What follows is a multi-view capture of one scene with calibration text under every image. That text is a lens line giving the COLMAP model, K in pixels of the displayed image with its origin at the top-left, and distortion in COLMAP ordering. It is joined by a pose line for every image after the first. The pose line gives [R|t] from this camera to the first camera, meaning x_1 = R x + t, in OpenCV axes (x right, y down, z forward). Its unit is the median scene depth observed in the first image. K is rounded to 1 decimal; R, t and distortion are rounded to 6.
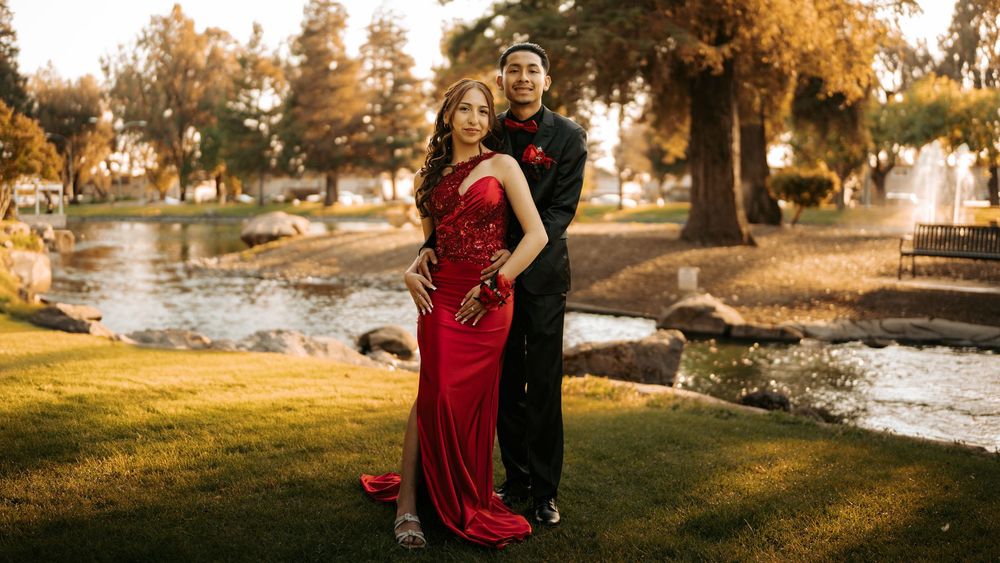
lens RADIAL K [[1063.6, 0, 500.0], [0, 1063.6, 281.5], [0, 0, 1]] dist [-0.005002, -0.013991]
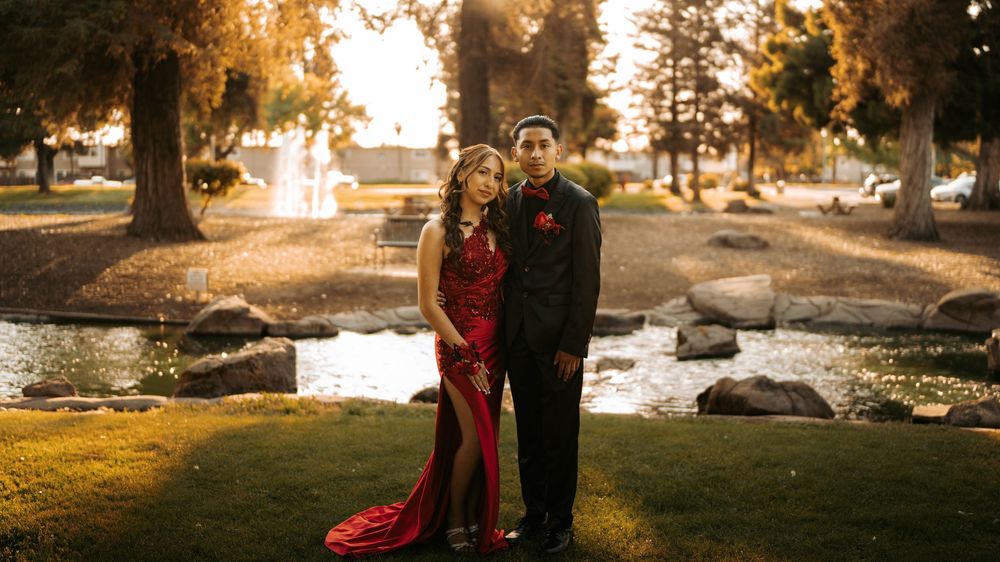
lens RADIAL K [[1063.6, 0, 500.0], [0, 1063.6, 281.0], [0, 0, 1]] dist [-0.005002, -0.013991]
pose [[0.833145, -0.057803, 0.550026, -0.199130], [0.049232, 0.998326, 0.030342, -0.026570], [-0.550860, 0.001799, 0.834596, 0.016838]]
